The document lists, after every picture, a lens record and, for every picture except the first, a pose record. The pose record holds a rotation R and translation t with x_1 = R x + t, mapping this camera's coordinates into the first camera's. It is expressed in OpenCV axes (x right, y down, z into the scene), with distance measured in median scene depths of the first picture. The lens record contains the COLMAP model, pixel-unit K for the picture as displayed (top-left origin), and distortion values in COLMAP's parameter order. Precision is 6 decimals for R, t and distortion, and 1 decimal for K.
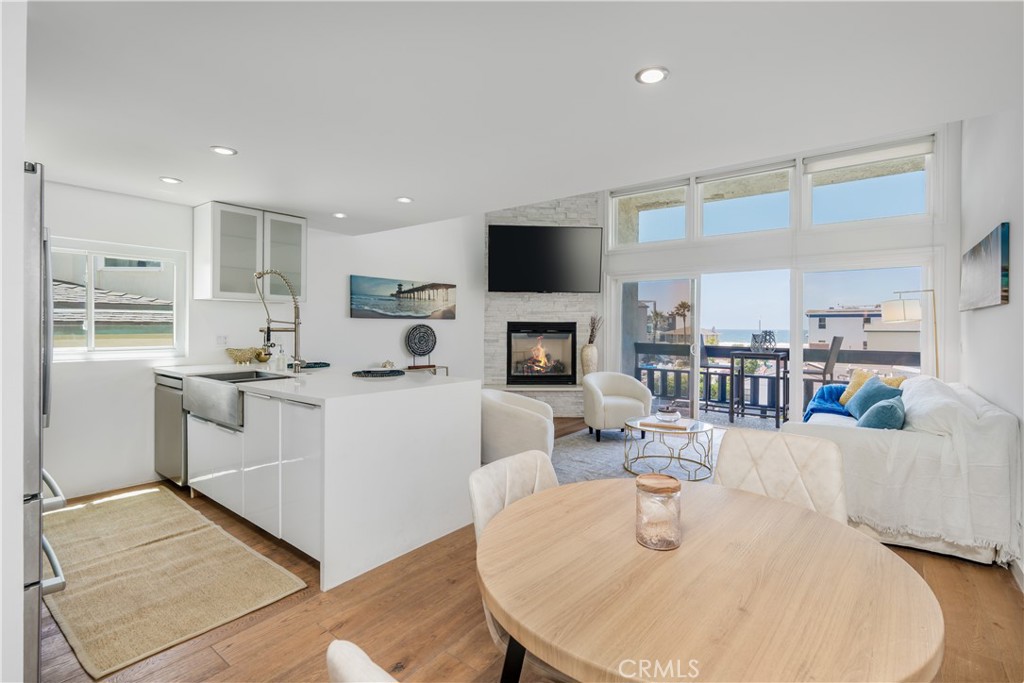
lens RADIAL K [[468.0, 0, 533.5], [0, 468.0, 330.9], [0, 0, 1]] dist [-0.003170, -0.000280]
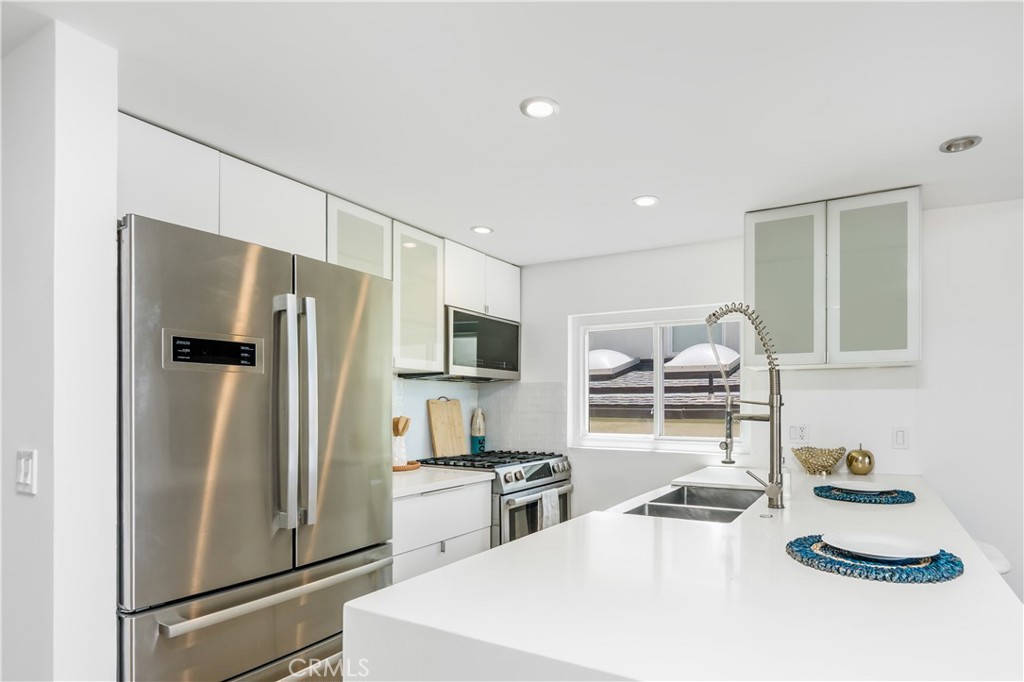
lens RADIAL K [[546.7, 0, 583.1], [0, 546.7, 406.6], [0, 0, 1]] dist [0.000148, 0.000269]
pose [[0.161077, -0.006205, -0.986922, 0.006997], [-0.011726, 0.999898, -0.008200, -0.004042], [0.986872, 0.012893, 0.160988, 0.420428]]
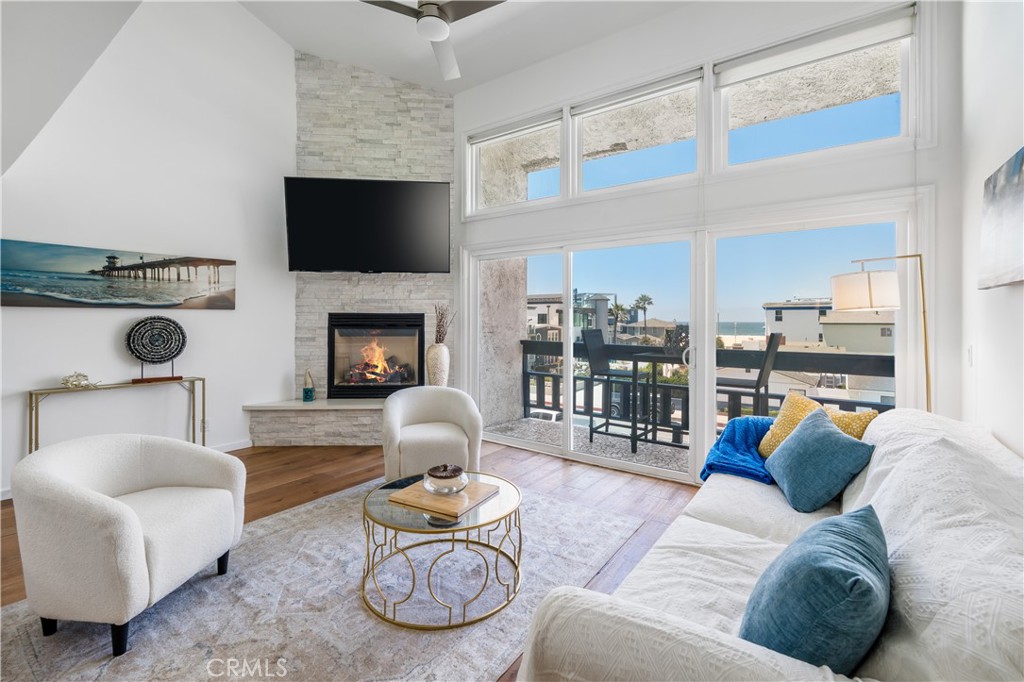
lens RADIAL K [[453.0, 0, 508.1], [0, 453.0, 321.2], [0, 0, 1]] dist [-0.002632, -0.000040]
pose [[0.999935, -0.001807, 0.011293, 0.256159], [0.001871, 0.999982, -0.005673, -0.002879], [-0.011282, 0.005693, 0.999920, 0.336180]]
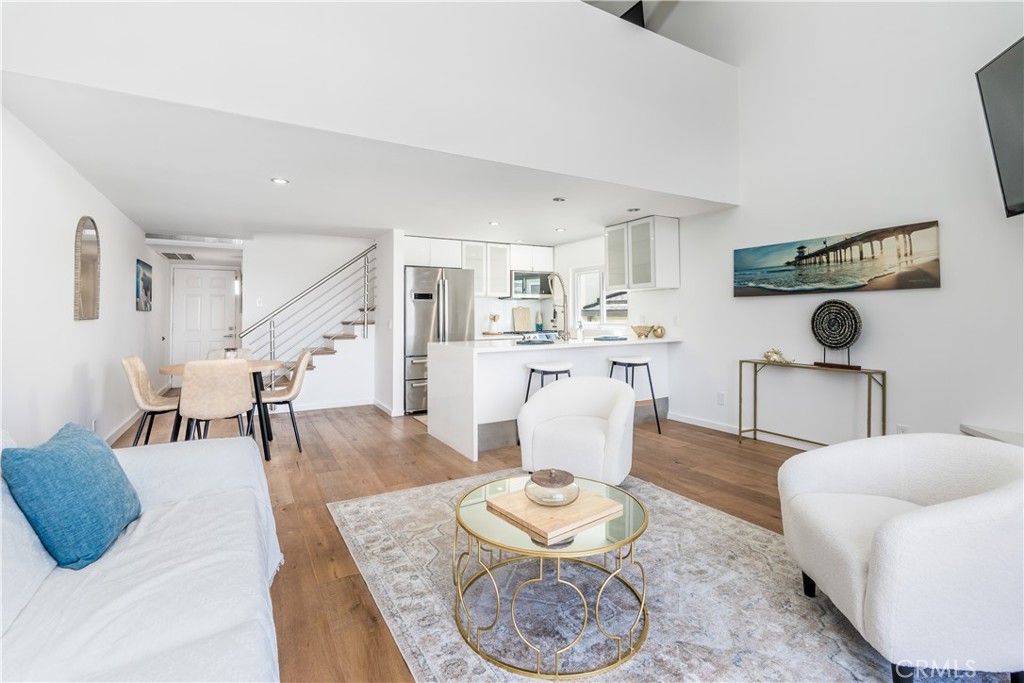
lens RADIAL K [[467.6, 0, 515.0], [0, 467.6, 306.2], [0, 0, 1]] dist [-0.001934, -0.000189]
pose [[-0.382821, -0.024760, -0.923491, 0.522207], [-0.004257, 0.999677, -0.025038, 0.011710], [0.923813, -0.005654, -0.382803, 0.825646]]
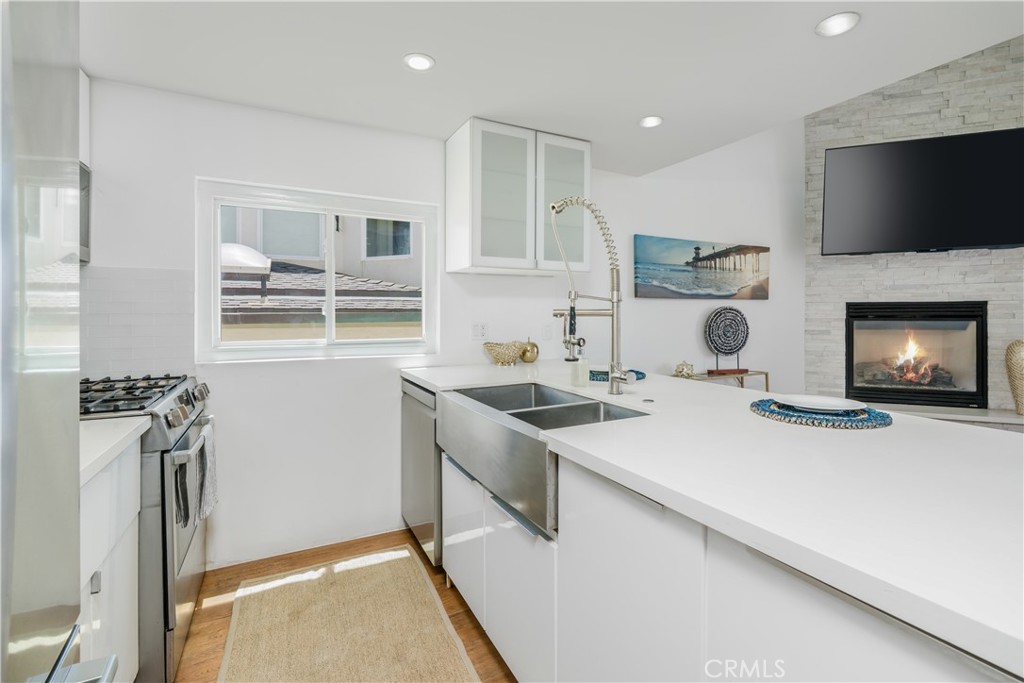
lens RADIAL K [[456.4, 0, 516.5], [0, 456.4, 316.6], [0, 0, 1]] dist [-0.001938, 0.000022]
pose [[0.900857, -0.006733, -0.434064, -0.224403], [0.003538, 0.999960, -0.008168, 0.003457], [0.434102, 0.005822, 0.900845, 0.287125]]
